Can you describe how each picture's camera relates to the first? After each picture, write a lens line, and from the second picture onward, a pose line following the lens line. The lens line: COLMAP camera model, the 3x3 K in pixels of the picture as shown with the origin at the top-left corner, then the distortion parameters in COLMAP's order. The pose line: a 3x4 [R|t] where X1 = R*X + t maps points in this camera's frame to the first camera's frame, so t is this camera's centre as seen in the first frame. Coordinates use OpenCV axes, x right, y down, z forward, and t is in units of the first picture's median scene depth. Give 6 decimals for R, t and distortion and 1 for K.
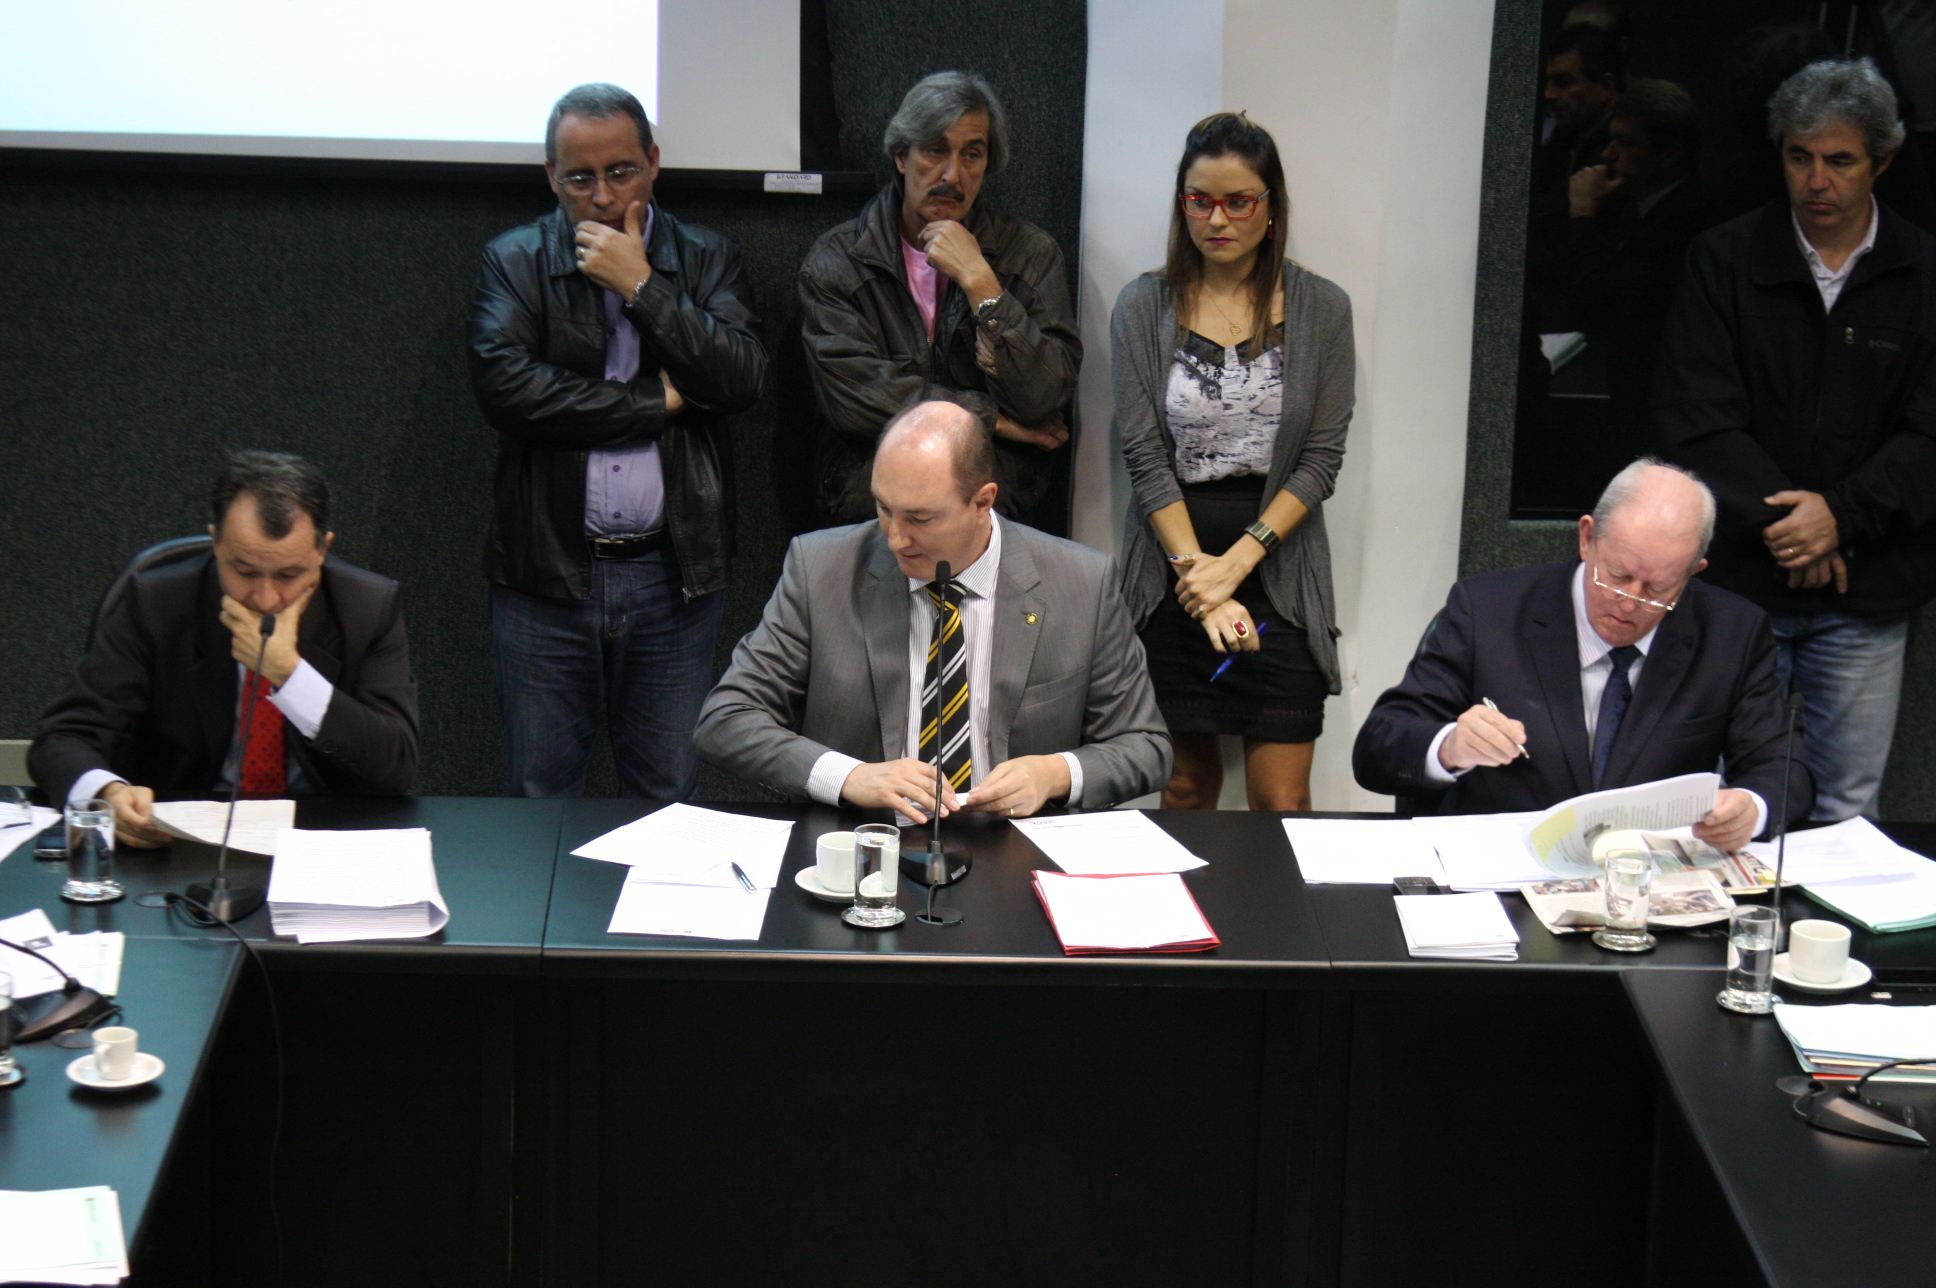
lens RADIAL K [[4837.2, 0, 969.7], [0, 4837.2, 593.8], [0, 0, 1]] dist [0.210947, 0.000000]
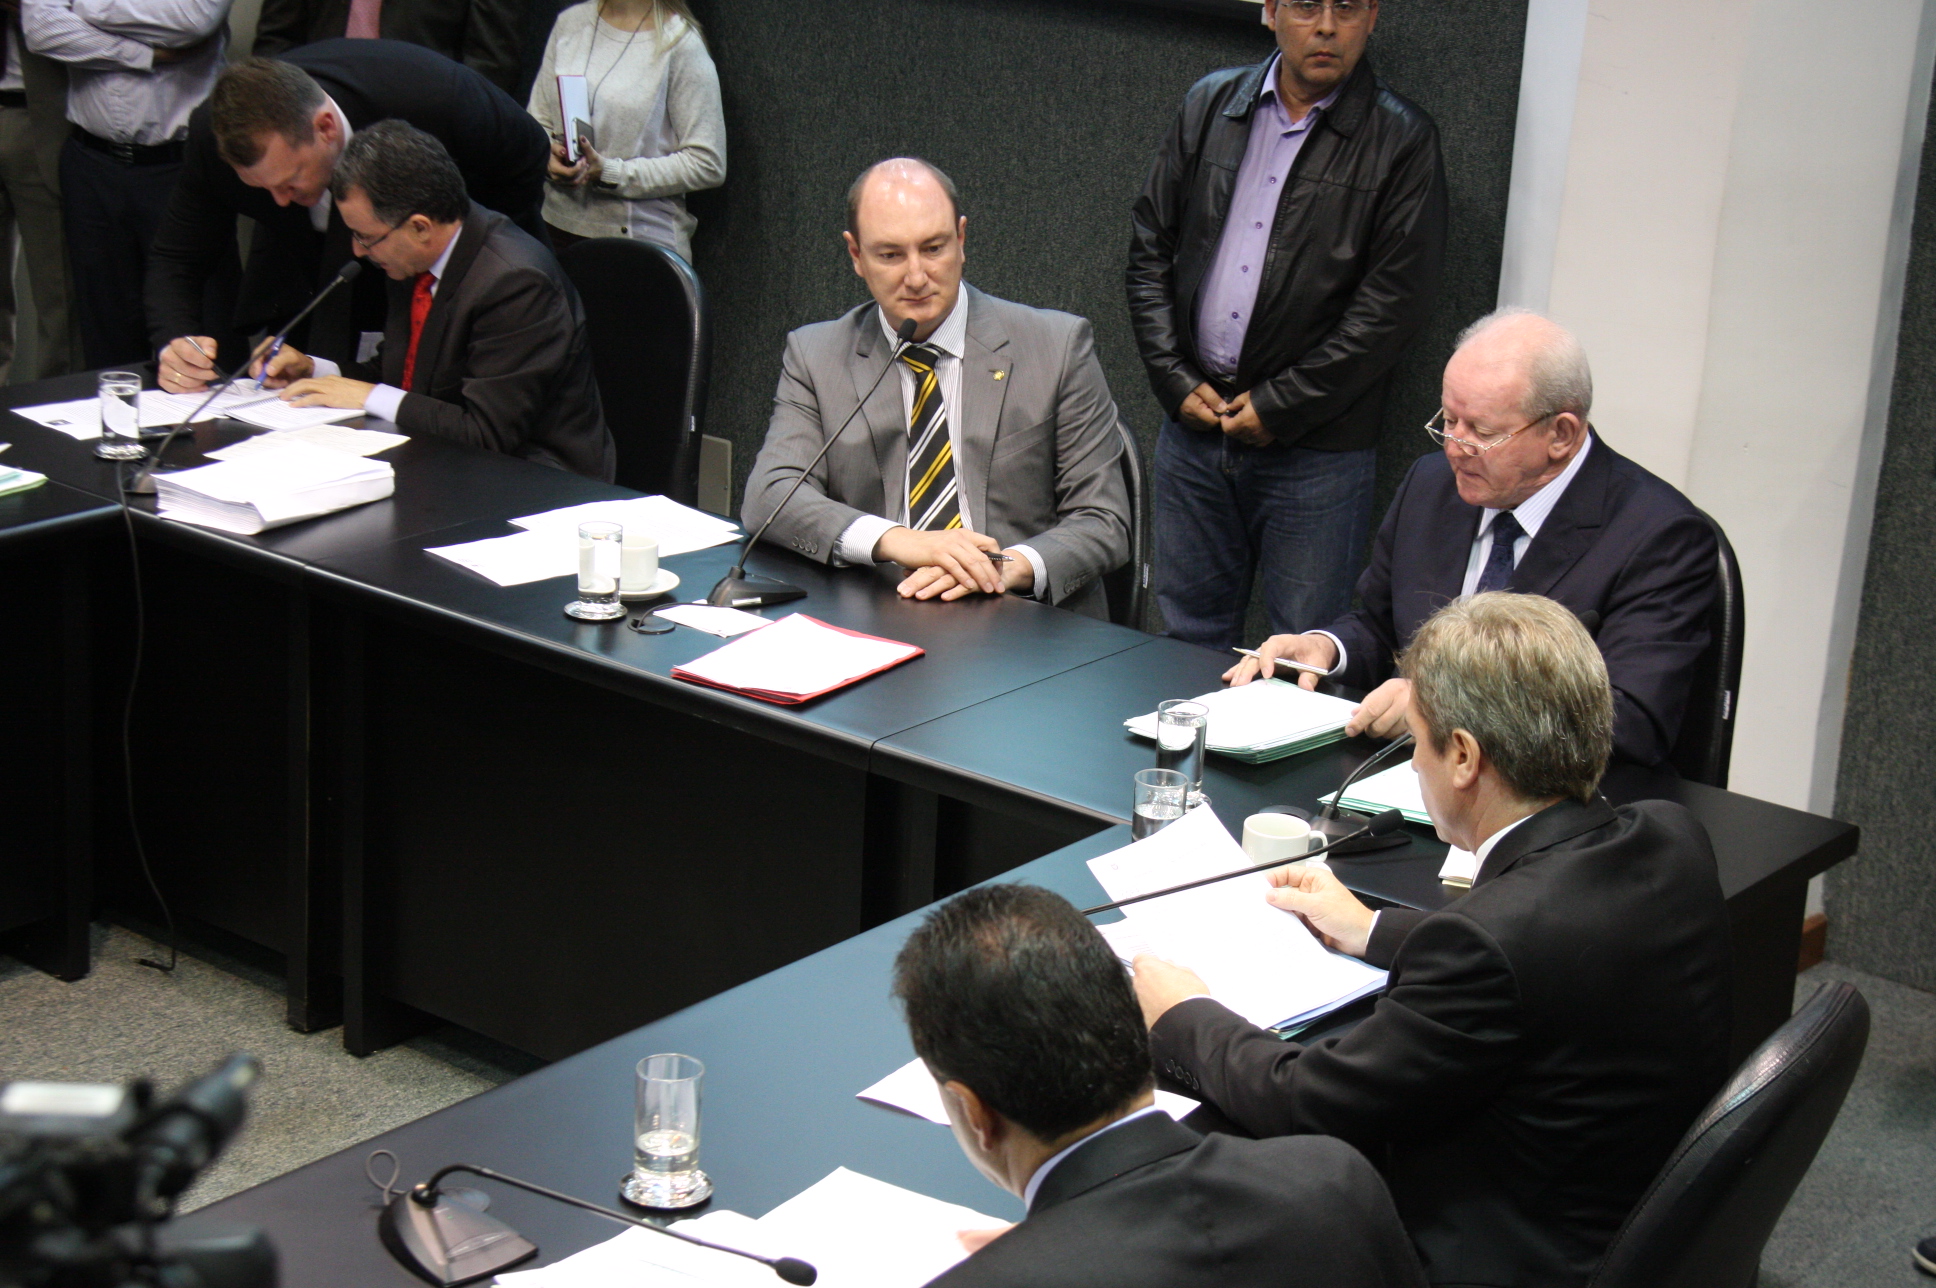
lens RADIAL K [[3677.6, 0, 962.4], [0, 3677.6, 658.7], [0, 0, 1]] dist [0.075076, 0.000000]
pose [[0.760147, 0.206431, -0.616087, 0.540258], [-0.200272, 0.976462, 0.080079, -0.001147], [0.618116, 0.062513, 0.783597, 0.447834]]
